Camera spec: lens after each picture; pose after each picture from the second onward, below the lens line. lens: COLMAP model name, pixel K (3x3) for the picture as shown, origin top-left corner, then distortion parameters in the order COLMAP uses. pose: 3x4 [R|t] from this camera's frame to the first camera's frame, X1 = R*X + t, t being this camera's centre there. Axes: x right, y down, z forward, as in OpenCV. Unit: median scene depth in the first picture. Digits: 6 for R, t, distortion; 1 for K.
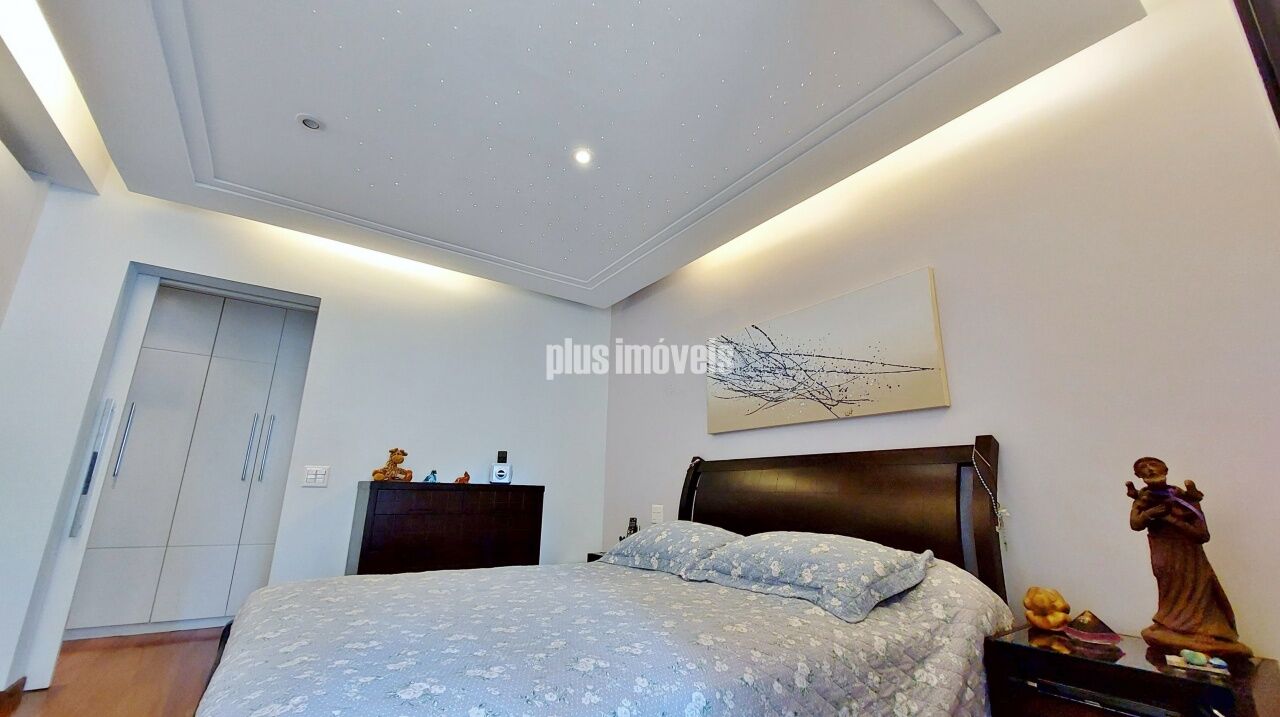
lens RADIAL K [[516.1, 0, 642.6], [0, 516.1, 359.9], [0, 0, 1]] dist [-0.001804, -0.000185]
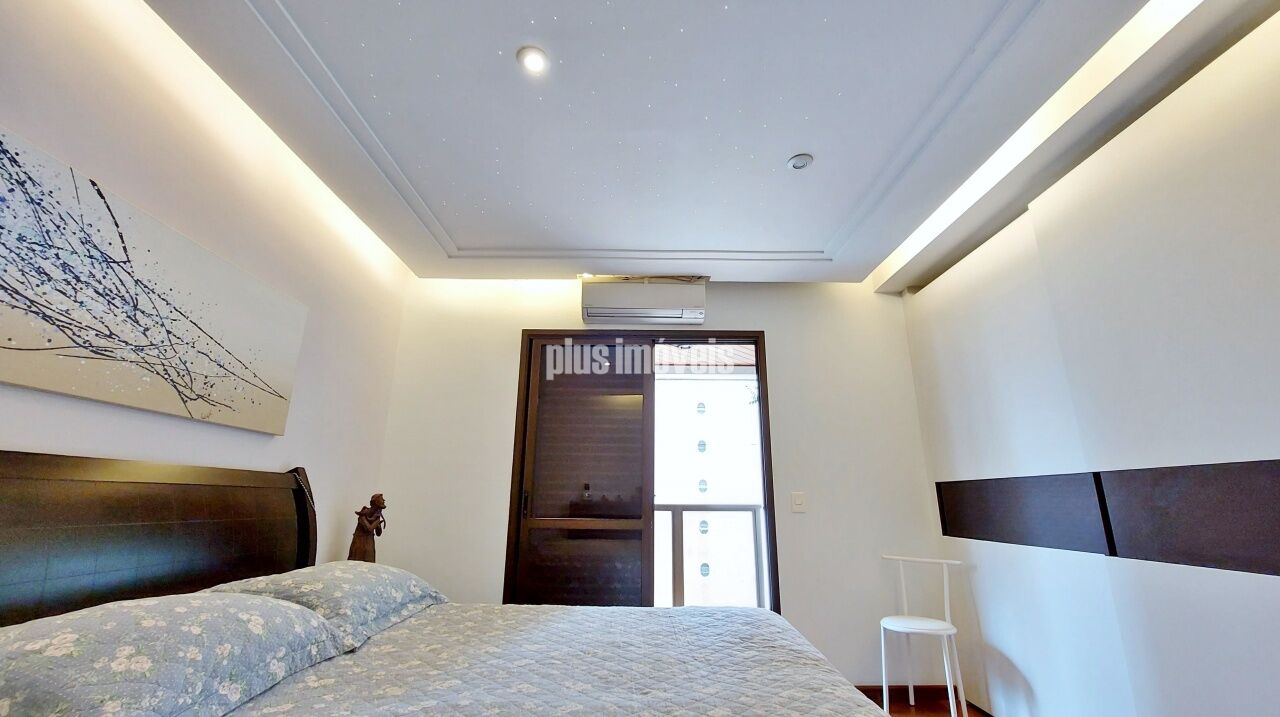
lens RADIAL K [[516.1, 0, 641.5], [0, 516.1, 359.1], [0, 0, 1]] dist [-0.001804, -0.000185]
pose [[-0.823281, 0.120640, 0.554665, -0.528851], [-0.173982, 0.876493, -0.448876, 0.237486], [-0.540313, -0.466053, -0.700611, 1.108052]]
